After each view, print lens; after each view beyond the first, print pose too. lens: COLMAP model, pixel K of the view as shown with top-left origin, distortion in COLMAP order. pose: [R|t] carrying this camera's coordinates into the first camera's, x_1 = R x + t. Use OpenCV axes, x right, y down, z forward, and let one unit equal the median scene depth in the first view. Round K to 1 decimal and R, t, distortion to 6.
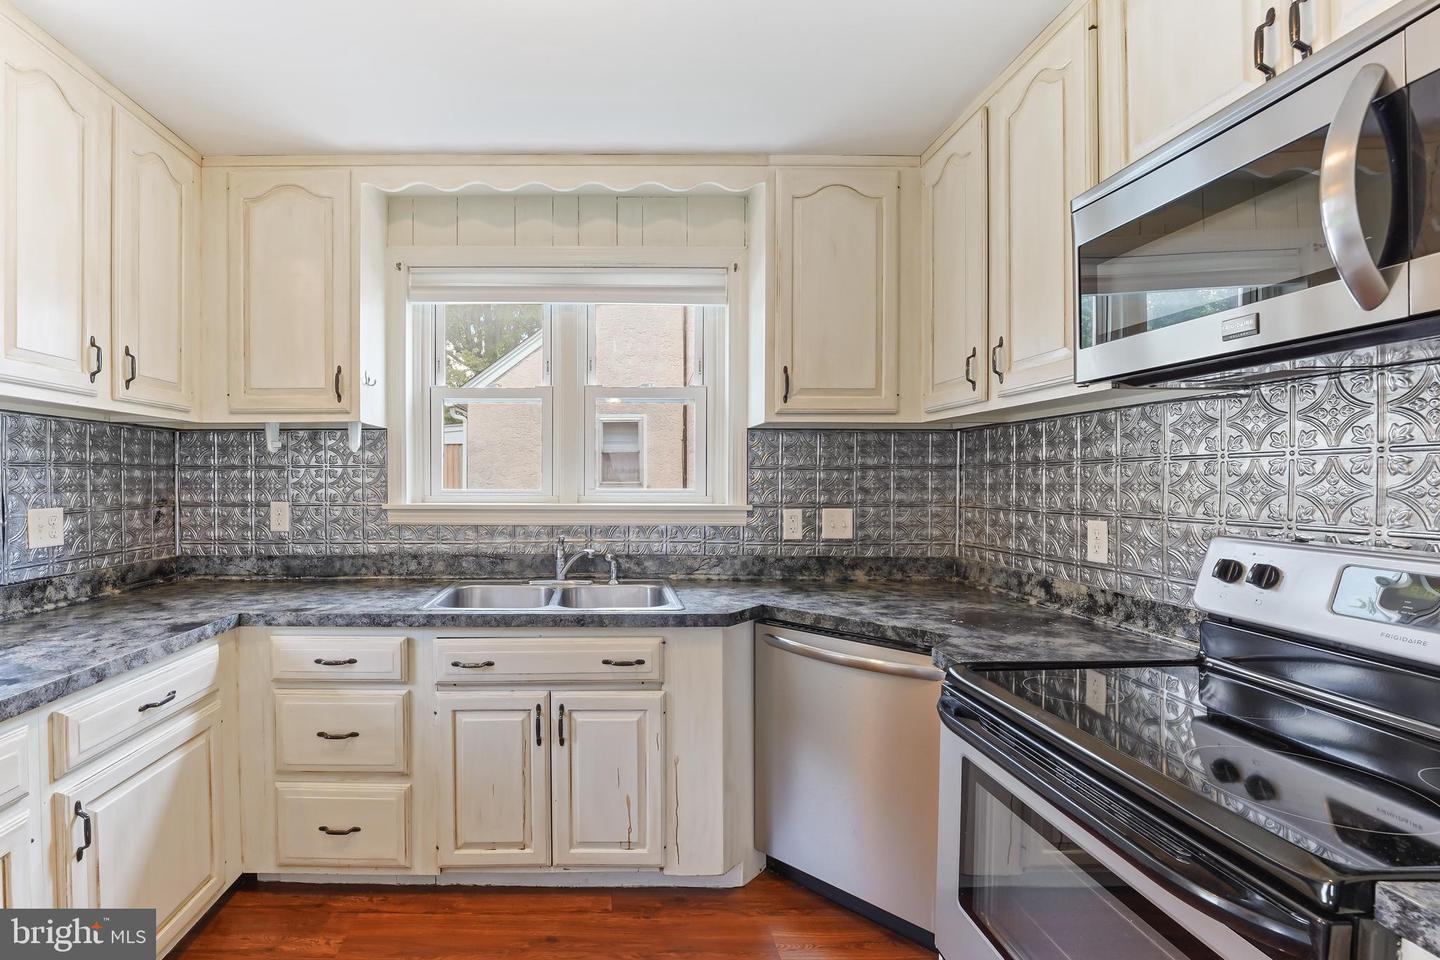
lens RADIAL K [[582.1, 0, 717.5], [0, 582.1, 478.5], [0, 0, 1]] dist [-0.005044, -0.000212]
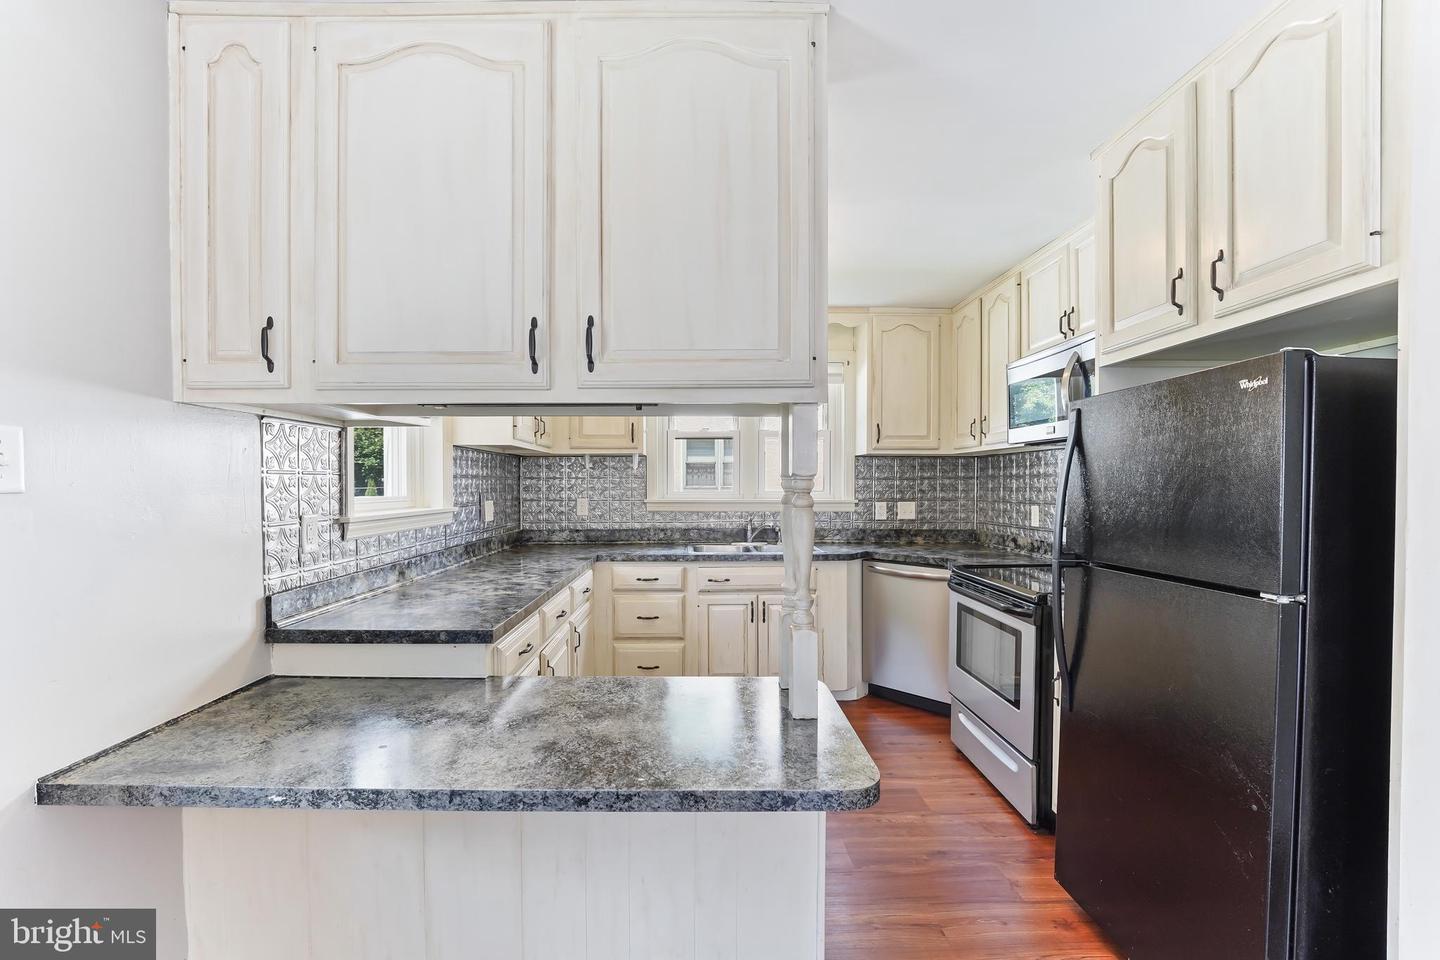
lens RADIAL K [[1097.4, 0, 719.8], [0, 1097.4, 485.5], [0, 0, 1]] dist [0.008024, 0.000402]
pose [[0.999829, -0.000665, 0.018484, -0.448279], [0.000535, 0.999975, 0.007037, -0.021843], [-0.018488, -0.007026, 0.999804, -2.463758]]
